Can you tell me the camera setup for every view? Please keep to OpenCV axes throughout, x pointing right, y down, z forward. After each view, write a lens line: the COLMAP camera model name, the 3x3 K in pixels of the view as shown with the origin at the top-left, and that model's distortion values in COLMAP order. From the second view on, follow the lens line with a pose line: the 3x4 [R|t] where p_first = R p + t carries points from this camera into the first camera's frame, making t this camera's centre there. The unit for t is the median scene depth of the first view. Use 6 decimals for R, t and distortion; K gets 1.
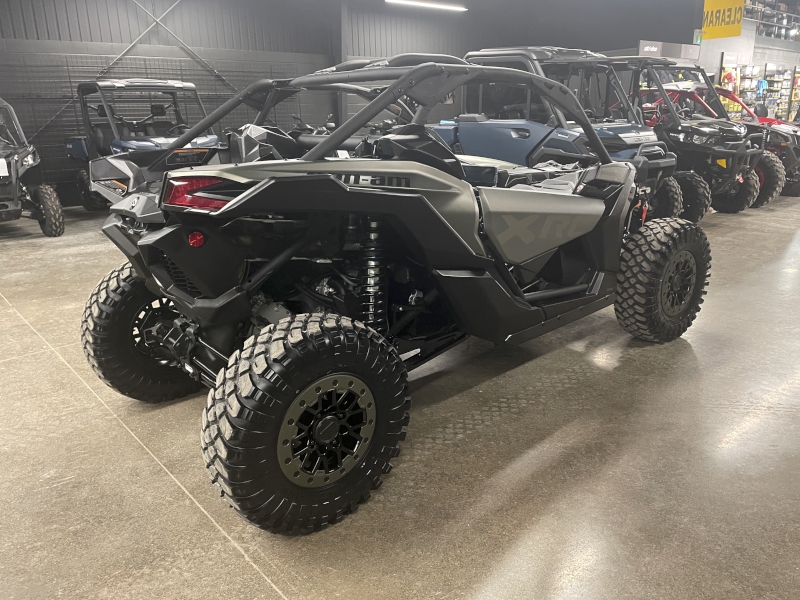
lens RADIAL K [[601.9, 0, 410.5], [0, 601.9, 303.5], [0, 0, 1]] dist [0.094283, -0.119458]
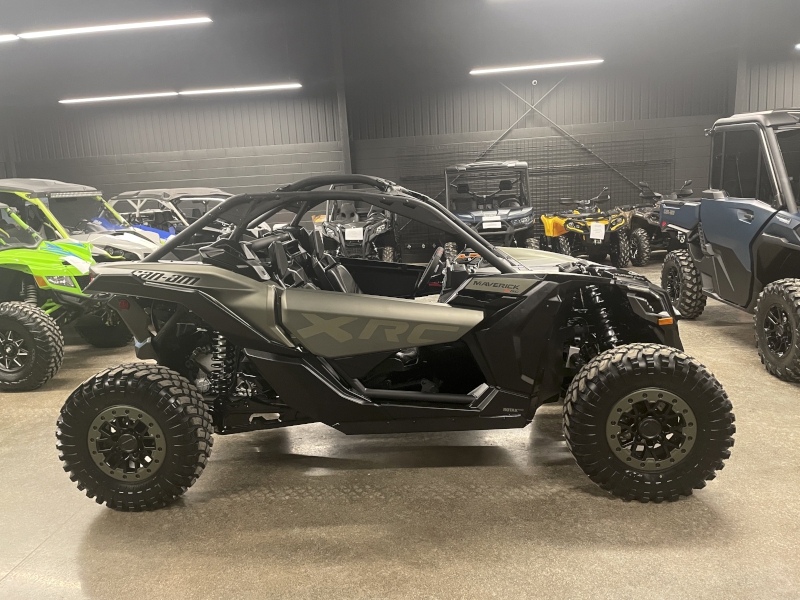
lens RADIAL K [[607.7, 0, 400.0], [0, 607.7, 300.0], [0, 0, 1]] dist [0.076373, -0.099375]
pose [[0.694359, 0.112186, -0.710831, 0.467810], [-0.176257, 0.984200, -0.016843, -0.077857], [0.697710, 0.136984, 0.703162, 0.128525]]
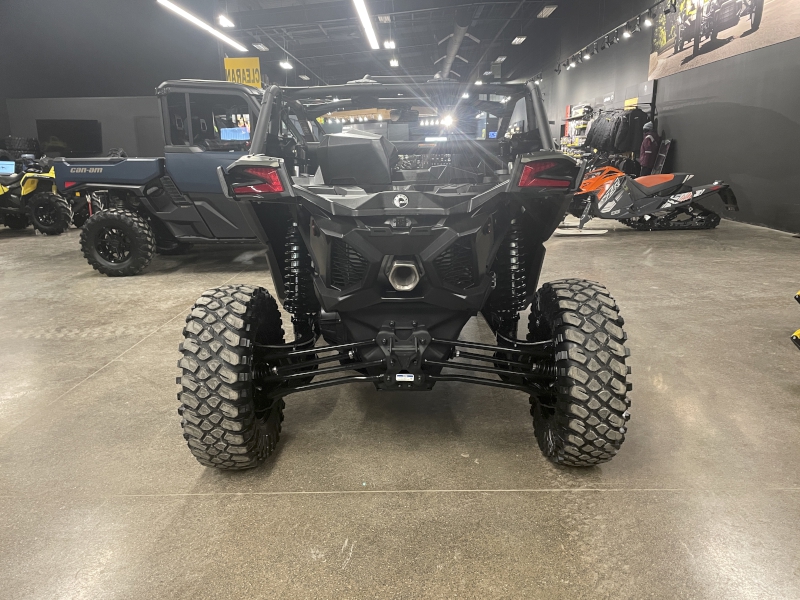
lens RADIAL K [[601.9, 0, 410.5], [0, 601.9, 303.5], [0, 0, 1]] dist [0.094283, -0.119458]
pose [[0.670040, -0.167834, 0.723103, -0.430524], [0.225260, 0.974144, 0.017371, -0.008387], [-0.707322, 0.151247, 0.690521, 0.139033]]
